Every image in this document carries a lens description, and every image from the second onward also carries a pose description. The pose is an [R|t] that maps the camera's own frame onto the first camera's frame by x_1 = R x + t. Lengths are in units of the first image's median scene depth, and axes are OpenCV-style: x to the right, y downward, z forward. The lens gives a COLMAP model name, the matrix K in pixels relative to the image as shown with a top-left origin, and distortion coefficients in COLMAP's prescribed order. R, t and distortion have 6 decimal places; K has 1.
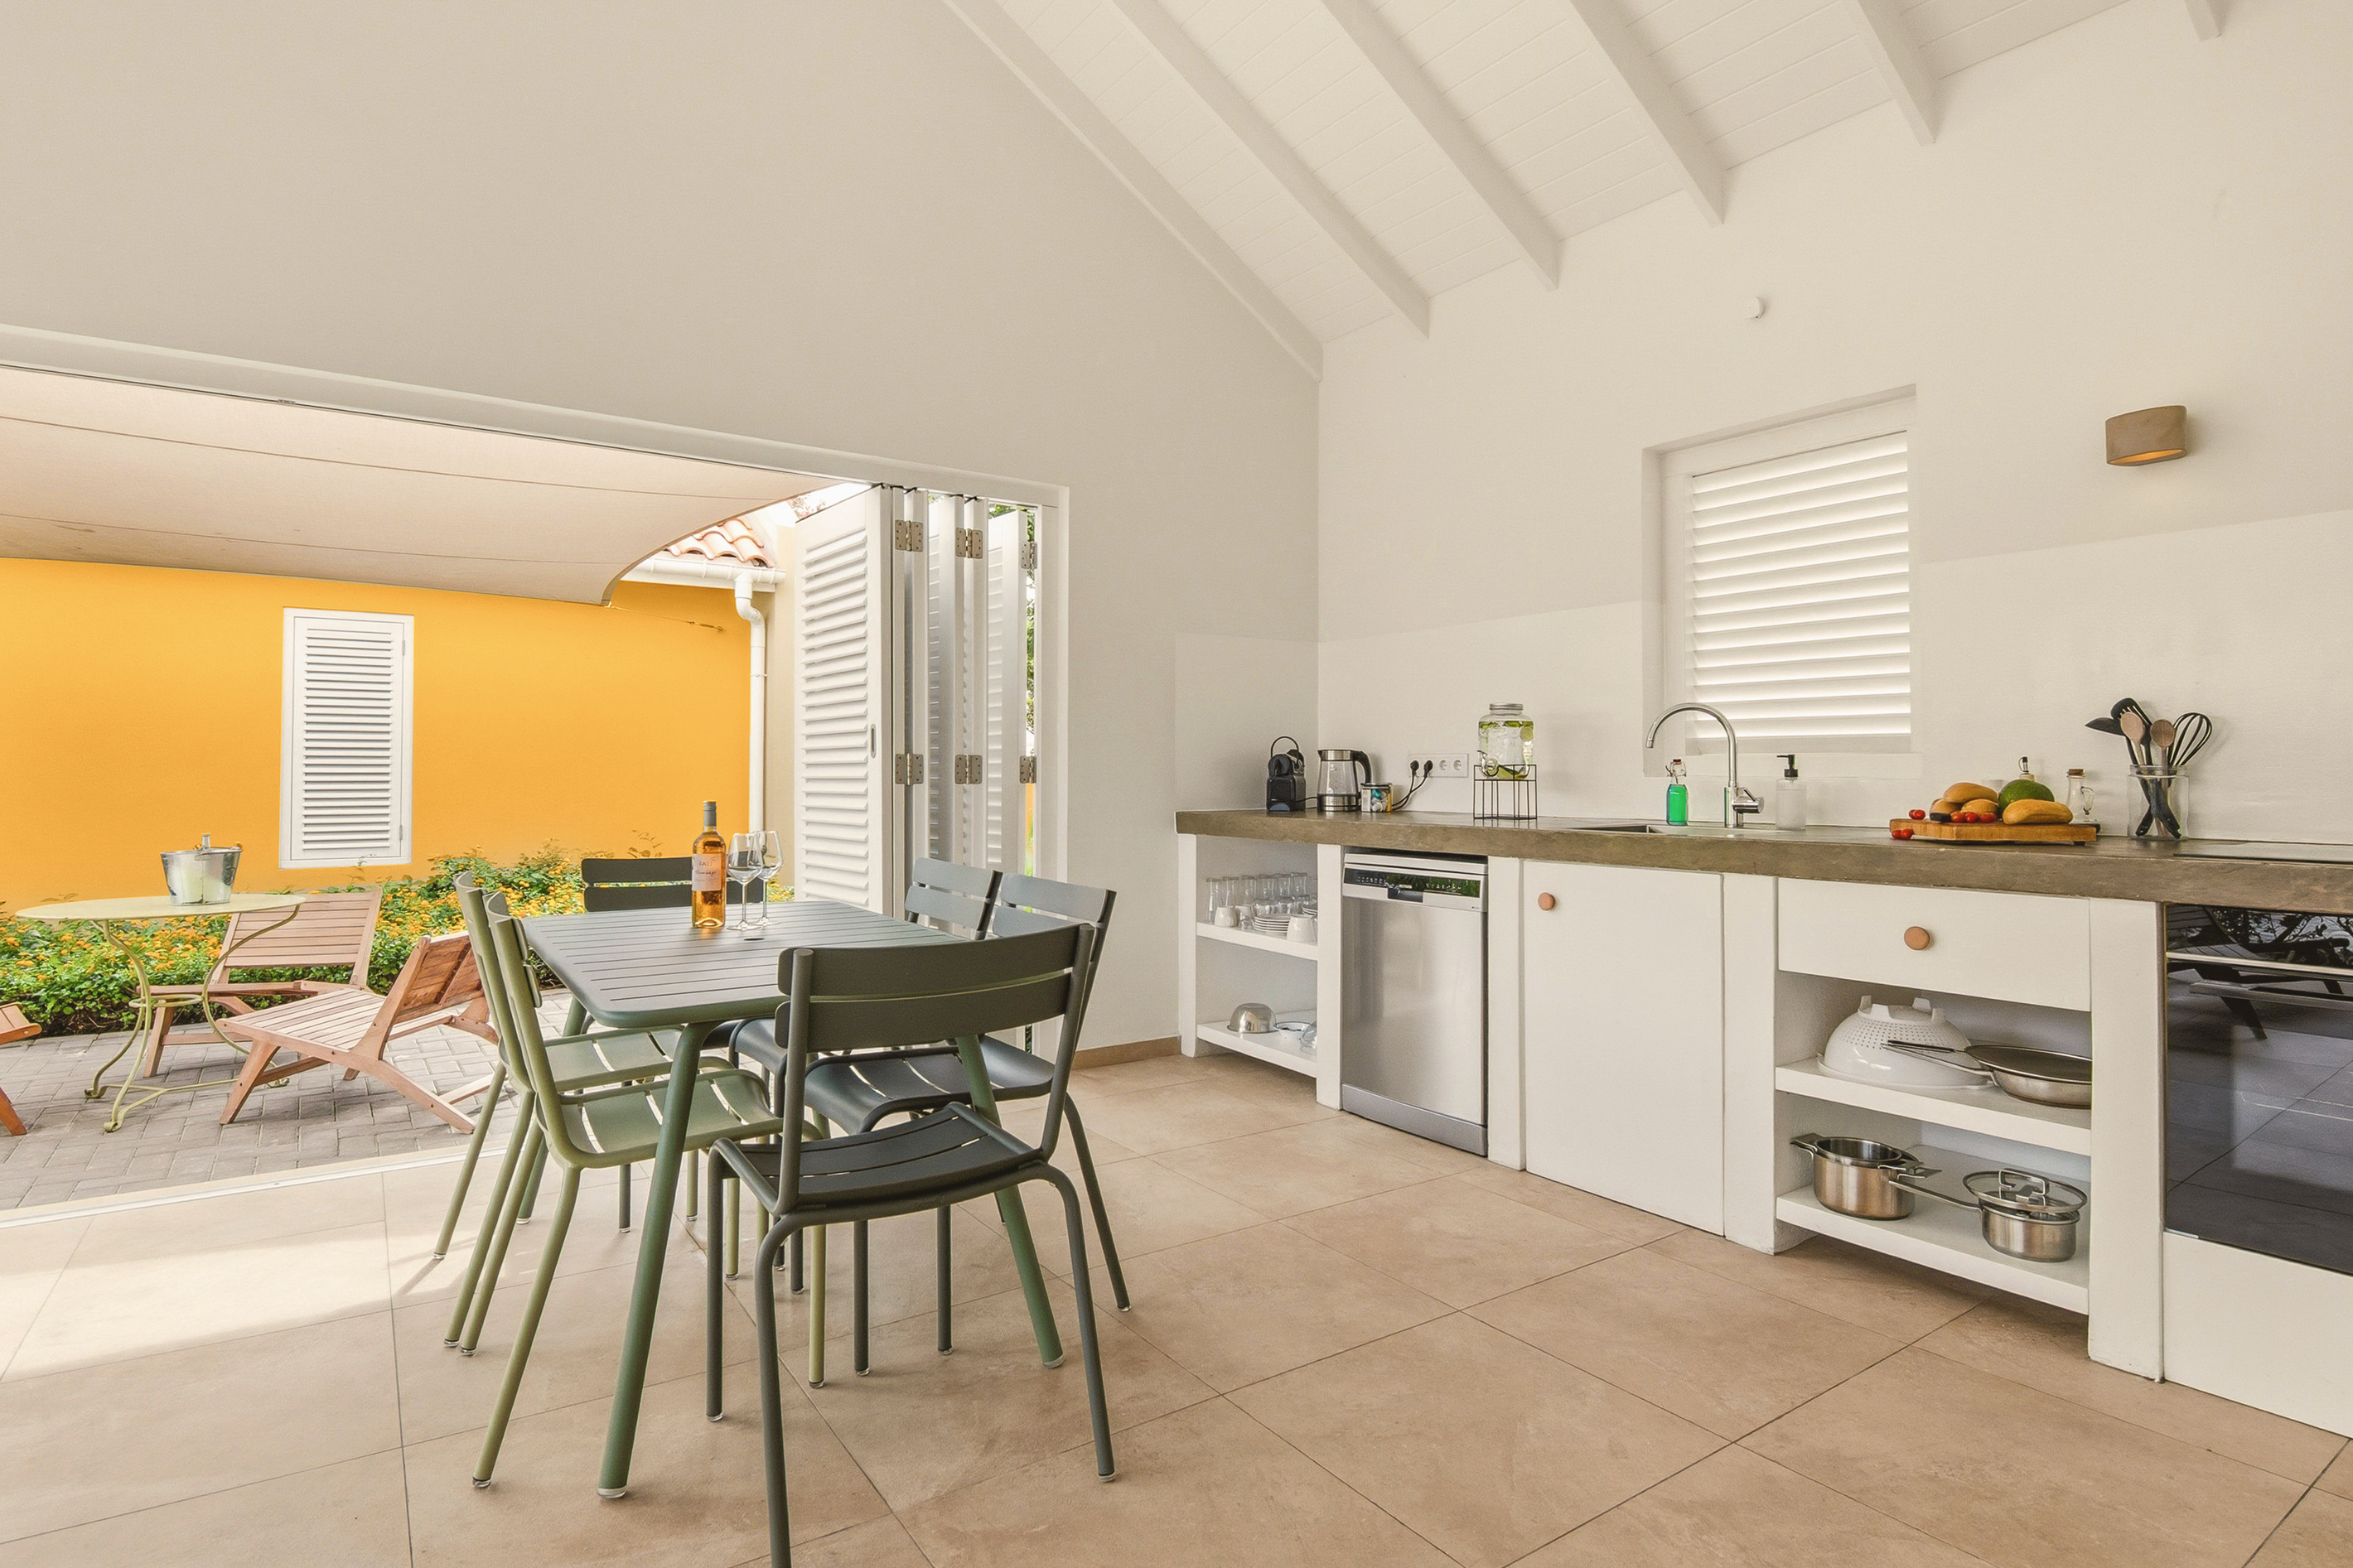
lens RADIAL K [[1210.4, 0, 1174.3], [0, 1210.4, 733.3], [0, 0, 1]] dist [-0.022415, -0.001027]
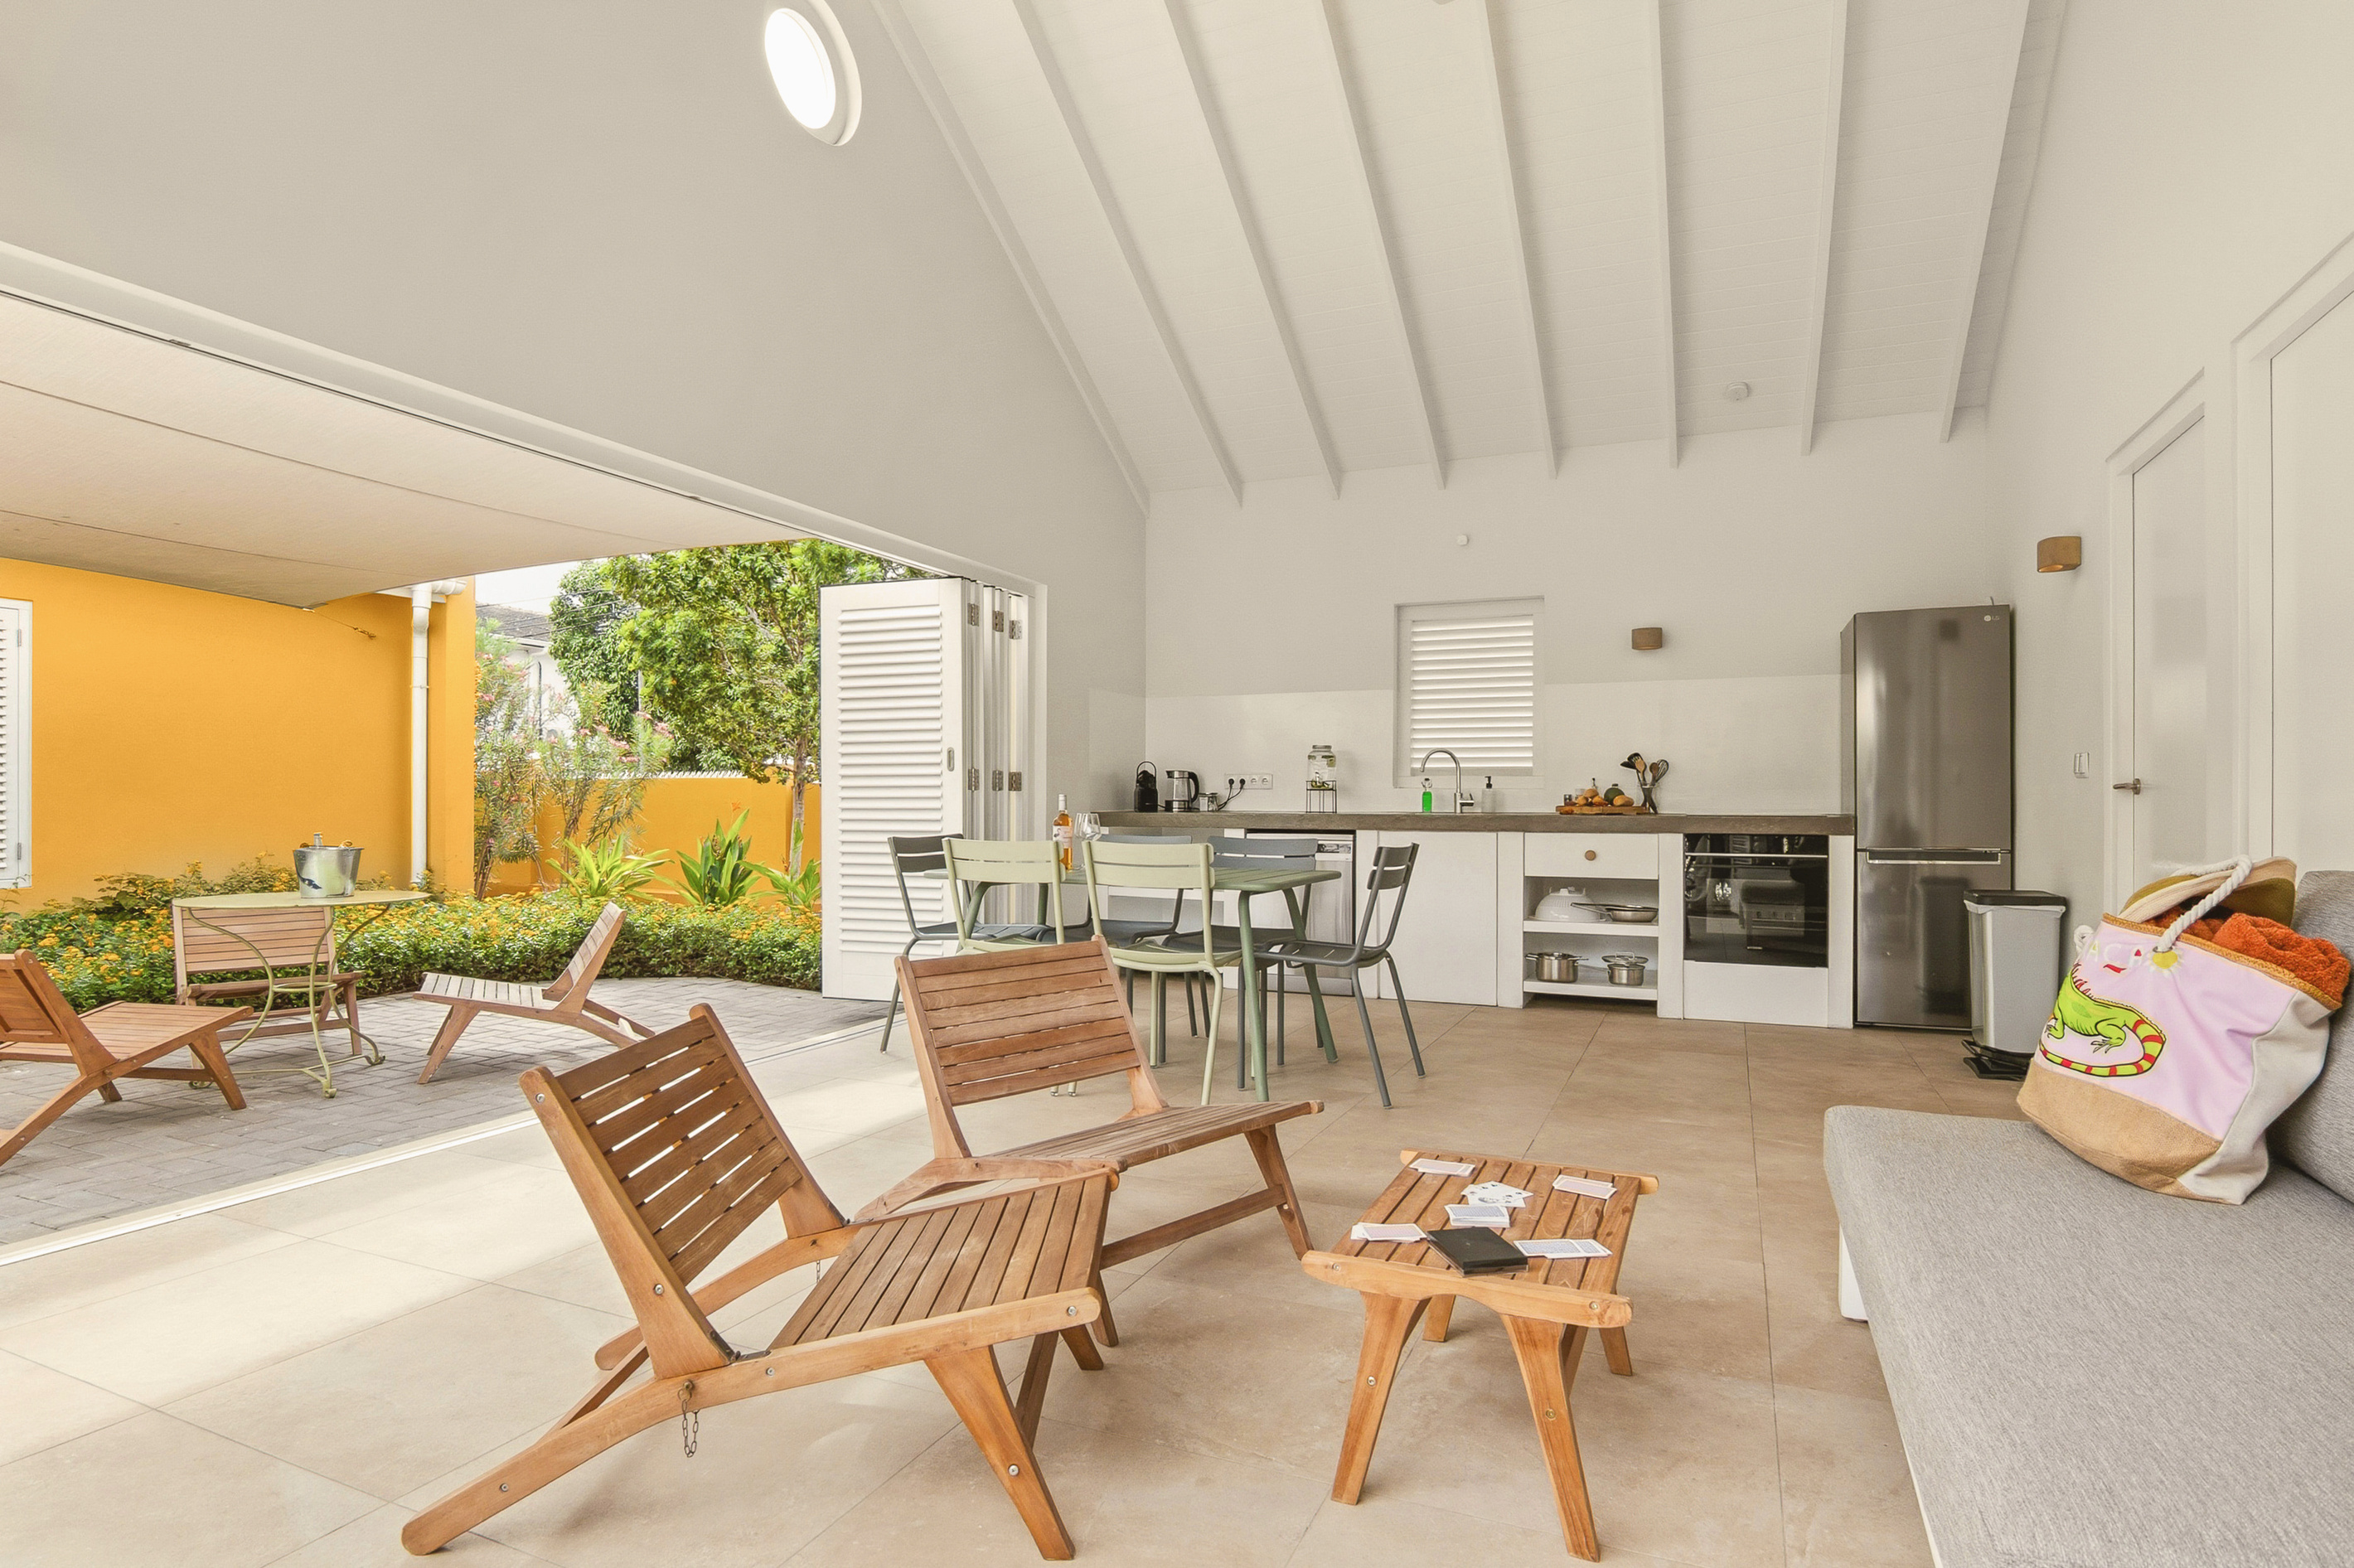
lens RADIAL K [[1214.7, 0, 1177.0], [0, 1214.7, 784.0], [0, 0, 1]] dist [0.000366, -0.000375]
pose [[0.849692, 0.009759, 0.527189, -0.935677], [-0.018889, 0.999750, 0.011937, 0.016244], [-0.526940, -0.020101, 0.849664, -0.410477]]
